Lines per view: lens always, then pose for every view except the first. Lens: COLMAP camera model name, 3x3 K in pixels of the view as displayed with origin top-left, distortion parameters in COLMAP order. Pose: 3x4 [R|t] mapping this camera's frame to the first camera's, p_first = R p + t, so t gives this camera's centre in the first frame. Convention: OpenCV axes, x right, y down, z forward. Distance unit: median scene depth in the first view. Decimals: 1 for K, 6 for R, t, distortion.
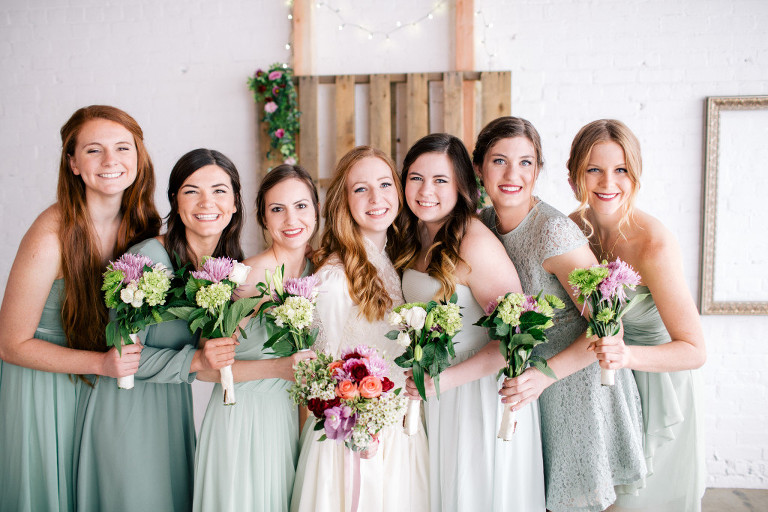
lens RADIAL K [[782.7, 0, 378.7], [0, 782.7, 250.4], [0, 0, 1]] dist [-0.044224, 0.000000]
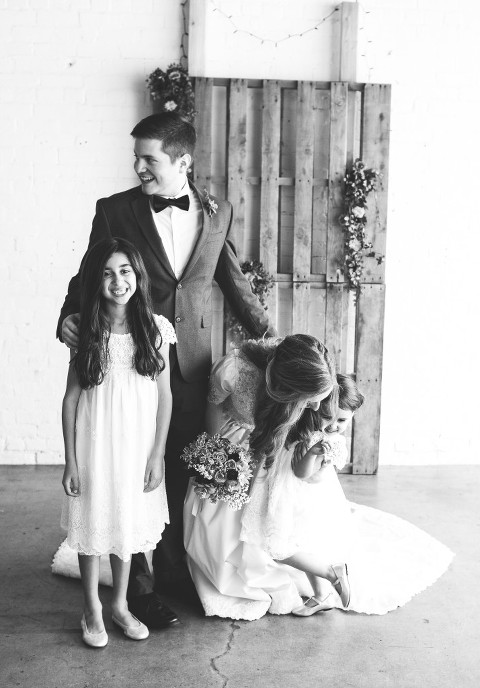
lens RADIAL K [[976.5, 0, 298.4], [0, 976.5, 313.6], [0, 0, 1]] dist [-0.025760, 0.000000]
pose [[0.979317, 0.010908, 0.202036, -0.231329], [-0.016148, 0.999574, 0.024310, 0.063341], [-0.201685, -0.027070, 0.979076, -0.334322]]
